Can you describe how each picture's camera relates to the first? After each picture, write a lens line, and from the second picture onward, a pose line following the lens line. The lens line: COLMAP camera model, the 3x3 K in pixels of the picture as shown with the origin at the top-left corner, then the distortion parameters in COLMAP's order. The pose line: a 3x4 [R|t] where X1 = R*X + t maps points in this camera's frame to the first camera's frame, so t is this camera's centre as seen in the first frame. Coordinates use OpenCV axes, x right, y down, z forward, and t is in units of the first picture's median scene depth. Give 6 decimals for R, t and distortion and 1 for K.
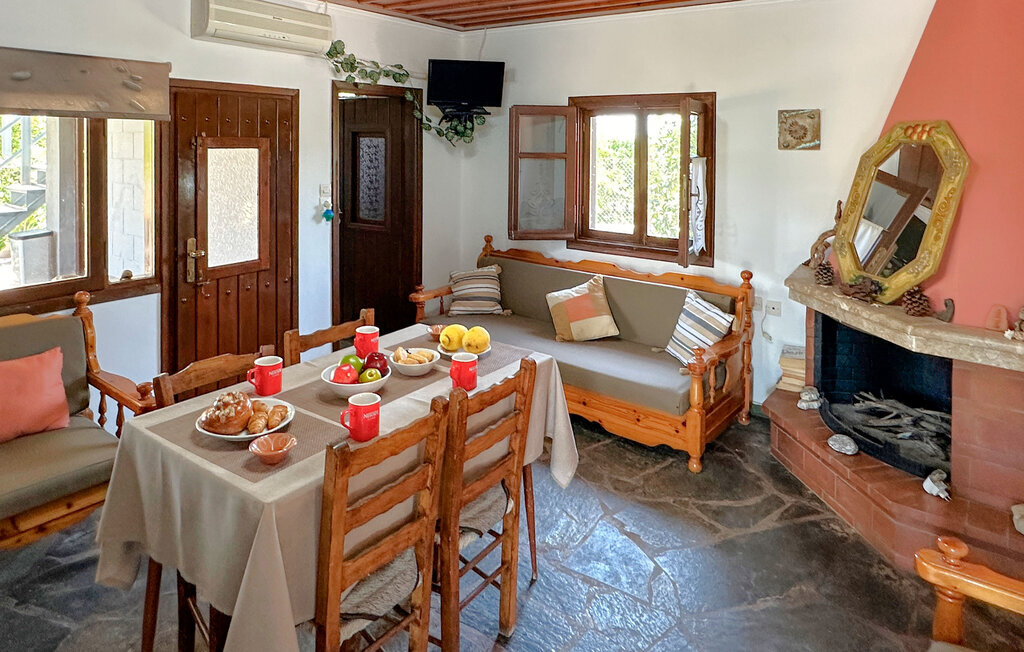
lens RADIAL K [[608.5, 0, 512.0], [0, 608.5, 326.0], [0, 0, 1]] dist [0.000995, 0.001027]
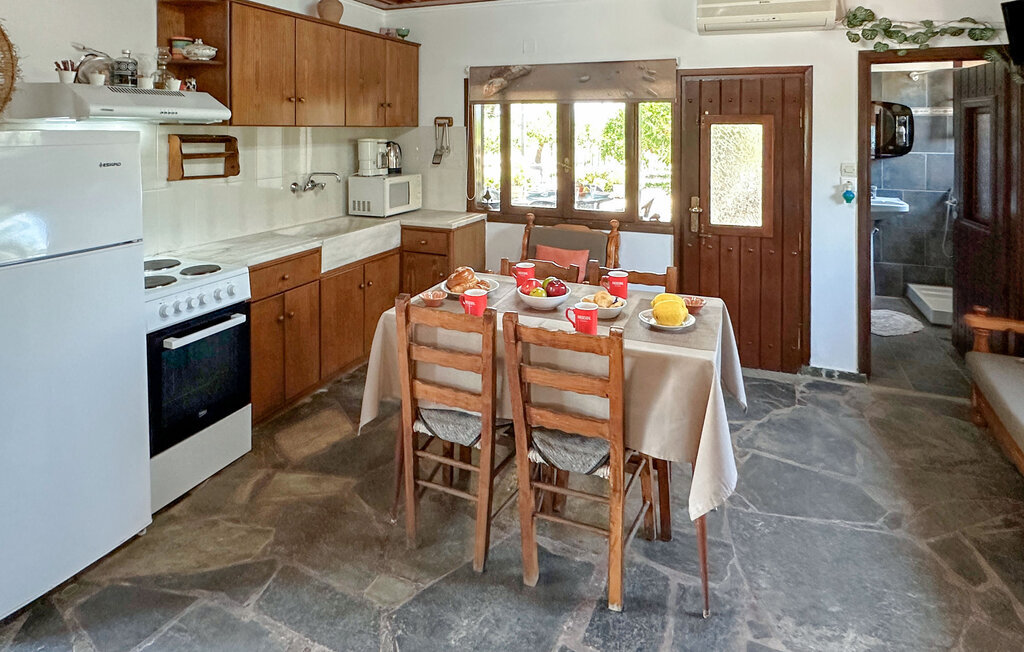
lens RADIAL K [[556.9, 0, 512.0], [0, 556.9, 326.0], [0, 0, 1]] dist [-0.000021, -0.000950]
pose [[0.236830, 0.319939, -0.917360, 0.492642], [-0.280806, 0.926465, 0.250620, -0.072173], [0.930086, 0.198246, 0.309256, 0.310557]]
